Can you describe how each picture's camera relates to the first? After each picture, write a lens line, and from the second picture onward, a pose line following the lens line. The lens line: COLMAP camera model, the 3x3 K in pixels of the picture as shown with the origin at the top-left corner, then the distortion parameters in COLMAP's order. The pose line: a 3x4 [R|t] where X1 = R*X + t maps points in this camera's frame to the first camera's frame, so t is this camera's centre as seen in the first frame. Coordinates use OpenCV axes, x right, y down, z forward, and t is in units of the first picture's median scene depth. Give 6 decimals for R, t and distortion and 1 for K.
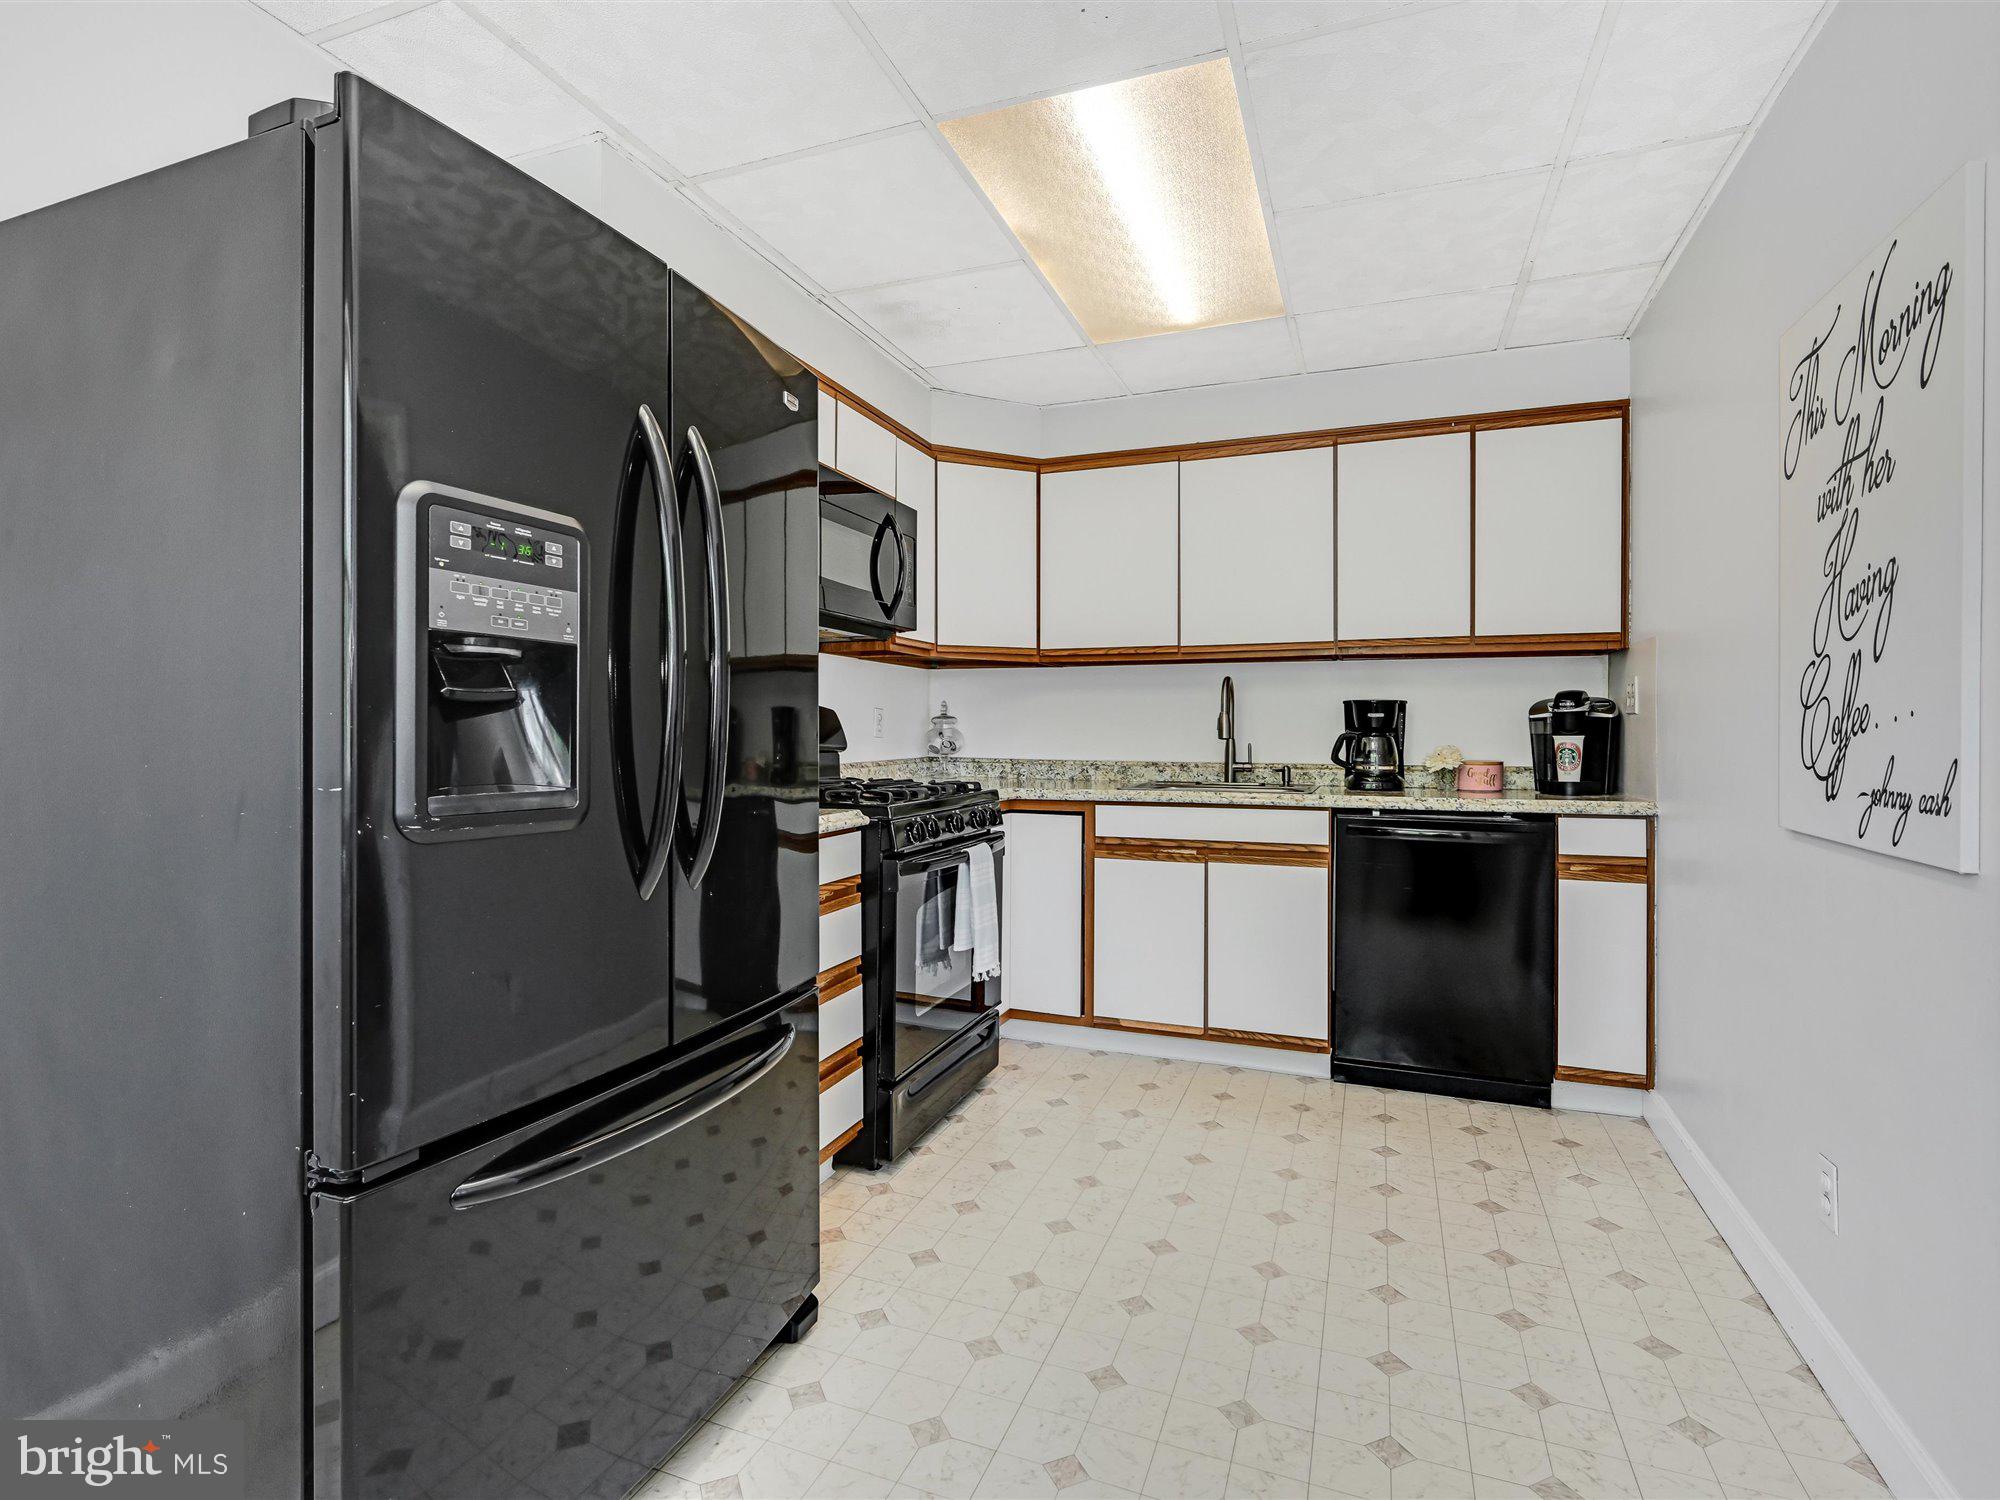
lens RADIAL K [[986.4, 0, 1000.8], [0, 986.4, 731.7], [0, 0, 1]] dist [-0.001894, -0.000338]
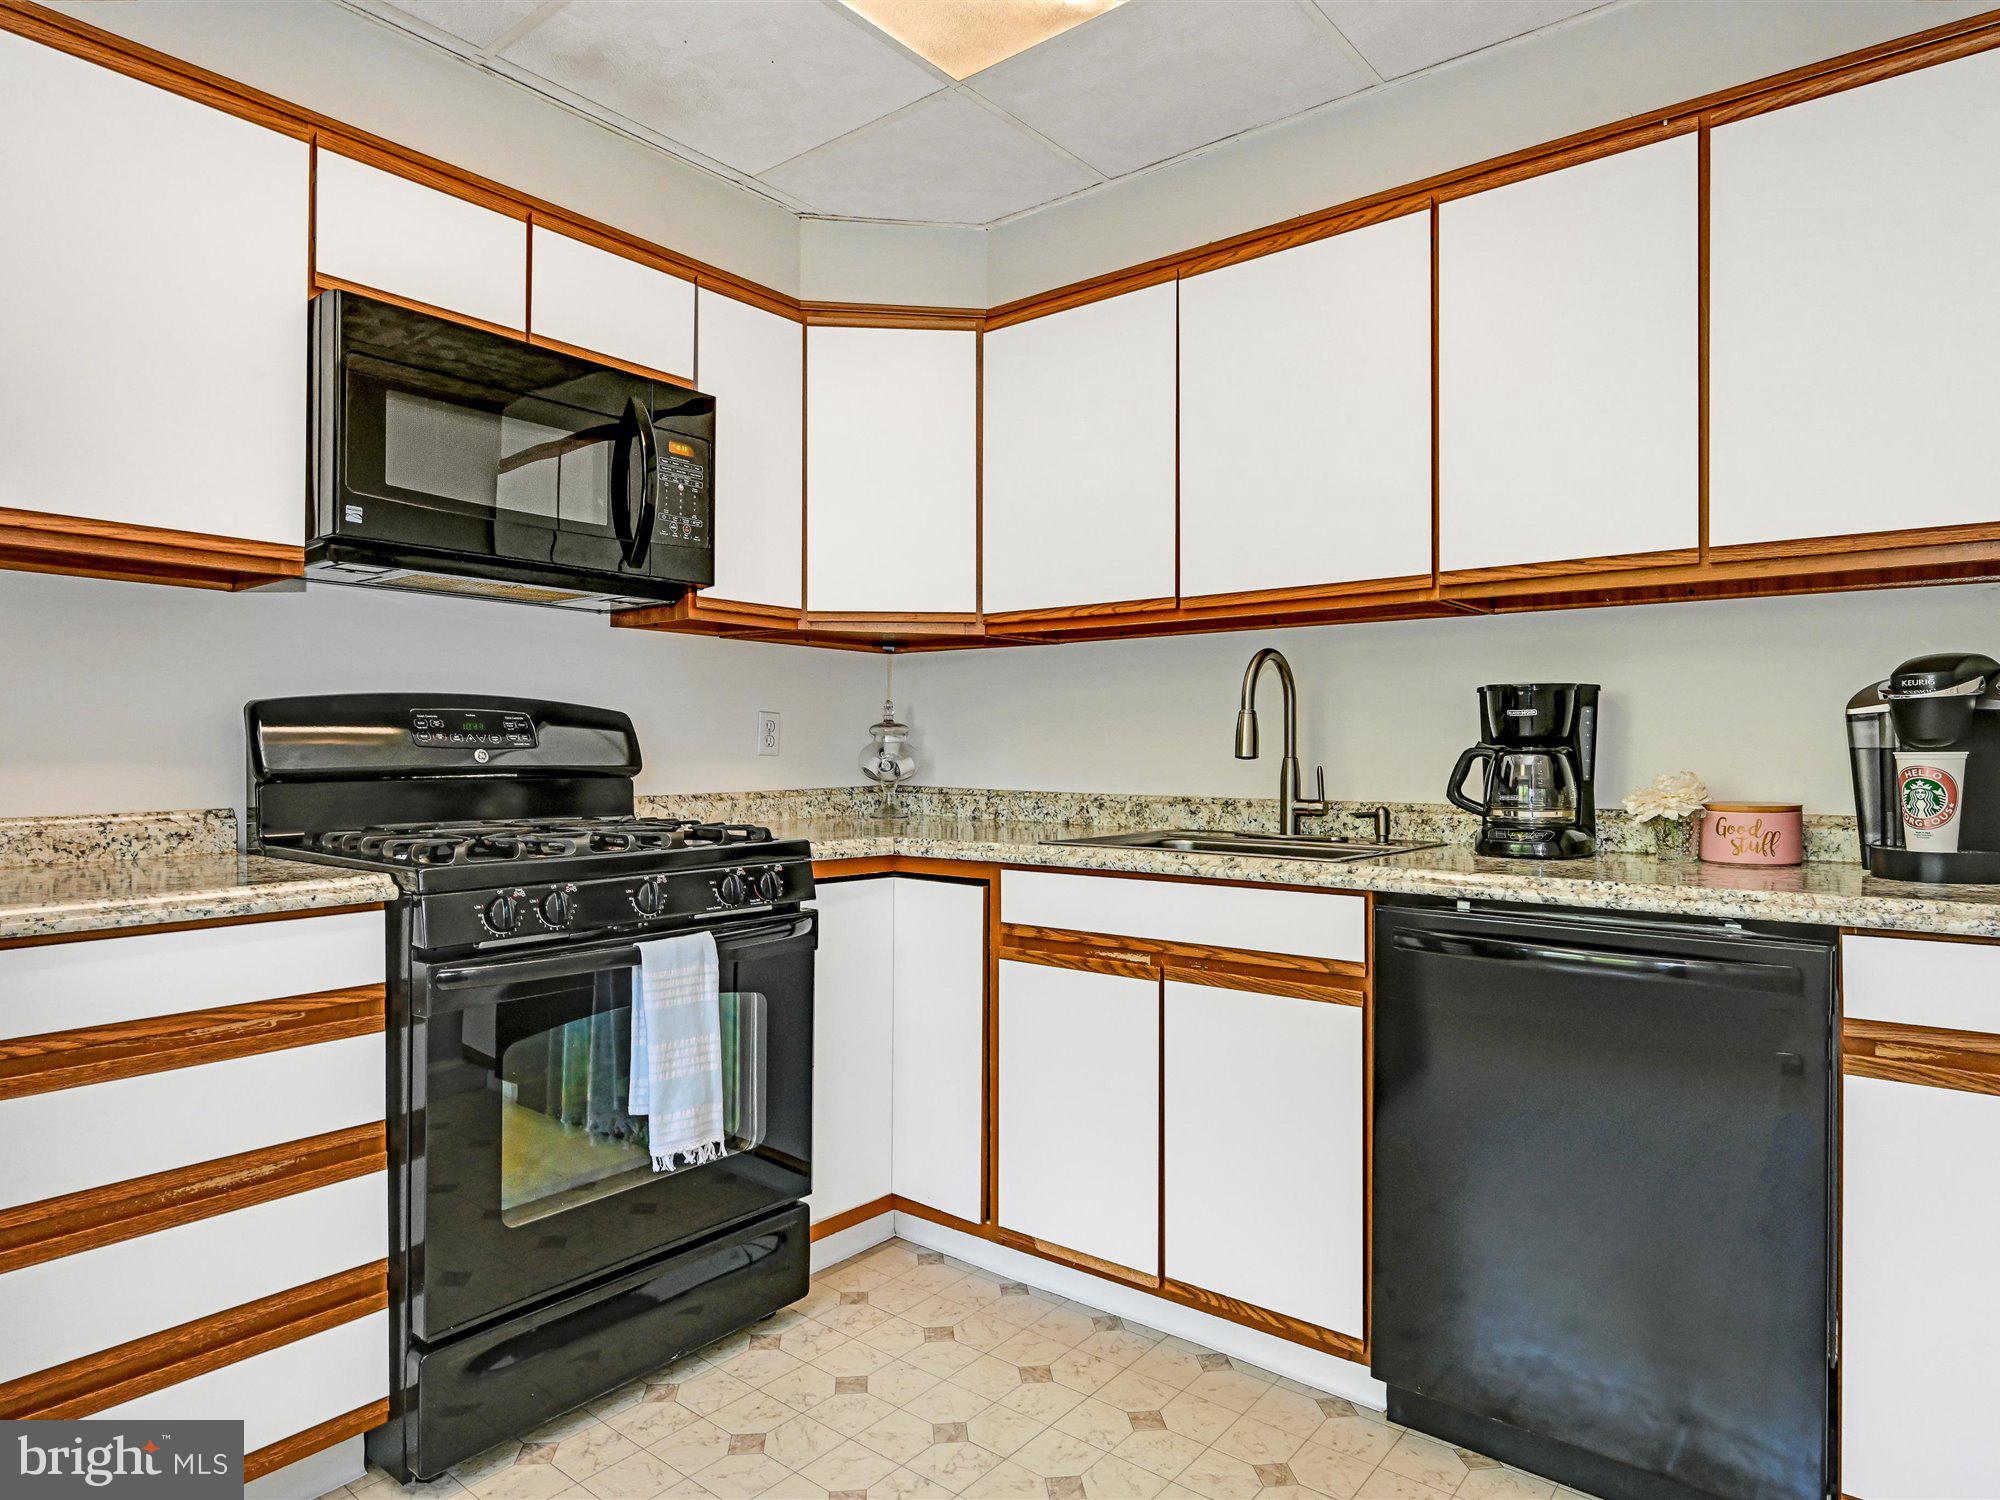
lens RADIAL K [[1204.2, 0, 1000.0], [0, 1204.2, 750.0], [0, 0, 1]] dist [0.000339, 0.000868]
pose [[0.950836, -0.000833, -0.309695, 0.319239], [0.000167, 0.999998, -0.002177, 0.004260], [0.309696, 0.002019, 0.950833, 0.313622]]
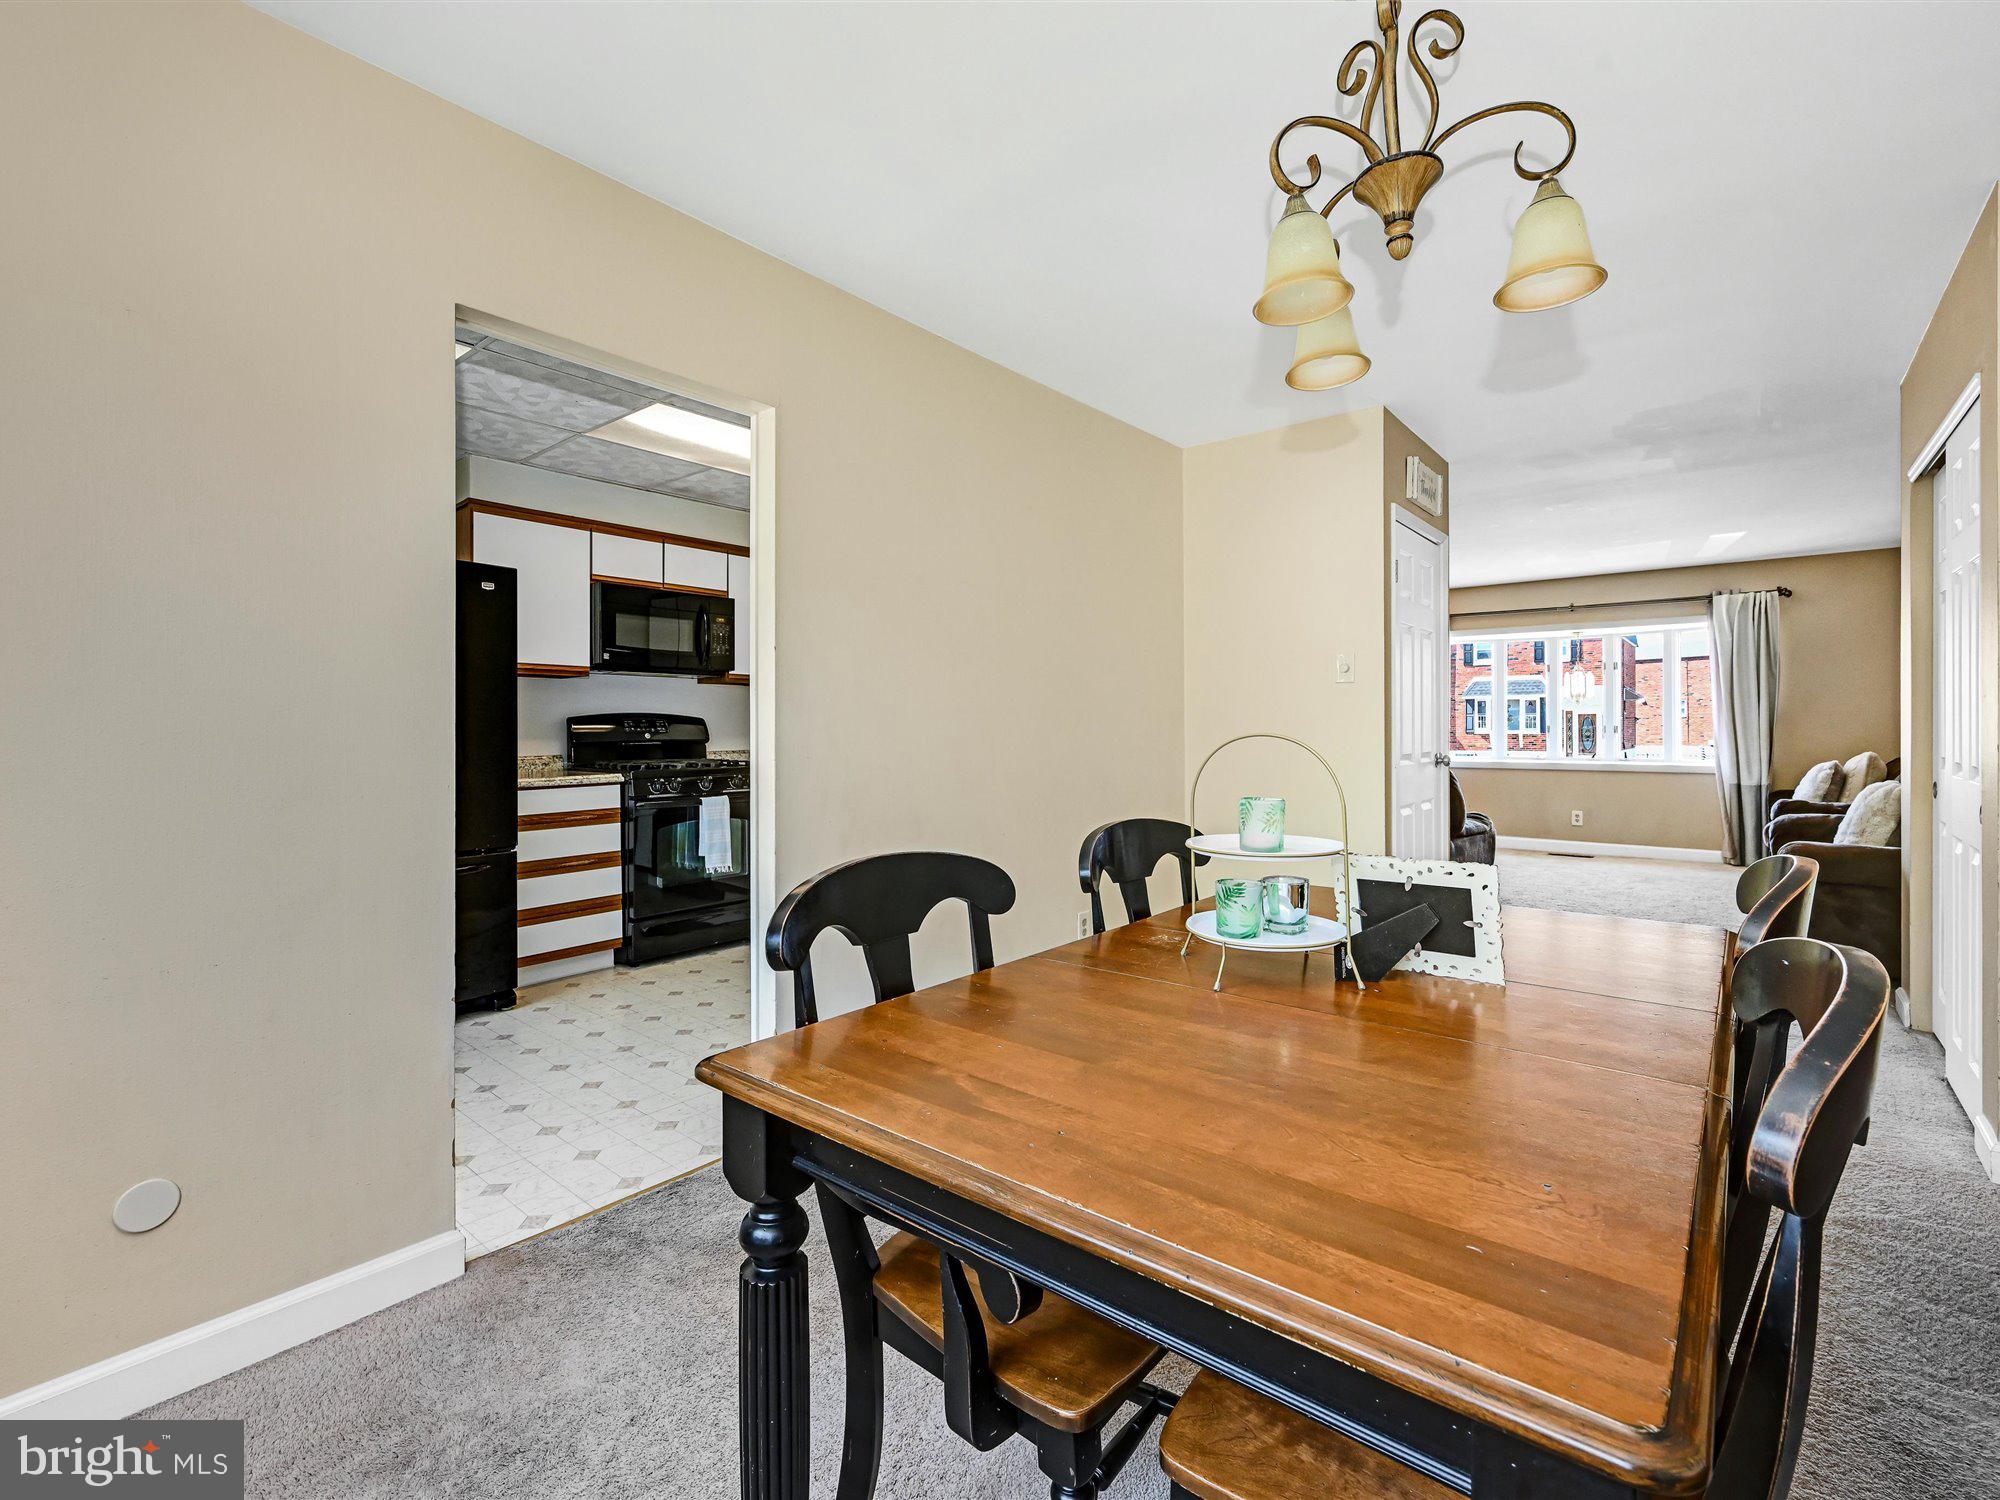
lens RADIAL K [[894.1, 0, 999.7], [0, 894.1, 739.1], [0, 0, 1]] dist [0.000200, 0.000077]
pose [[0.944284, -0.000376, -0.329130, 0.815690], [0.004225, 0.999931, 0.010980, -0.002138], [0.329103, -0.011759, 0.944221, -0.277408]]
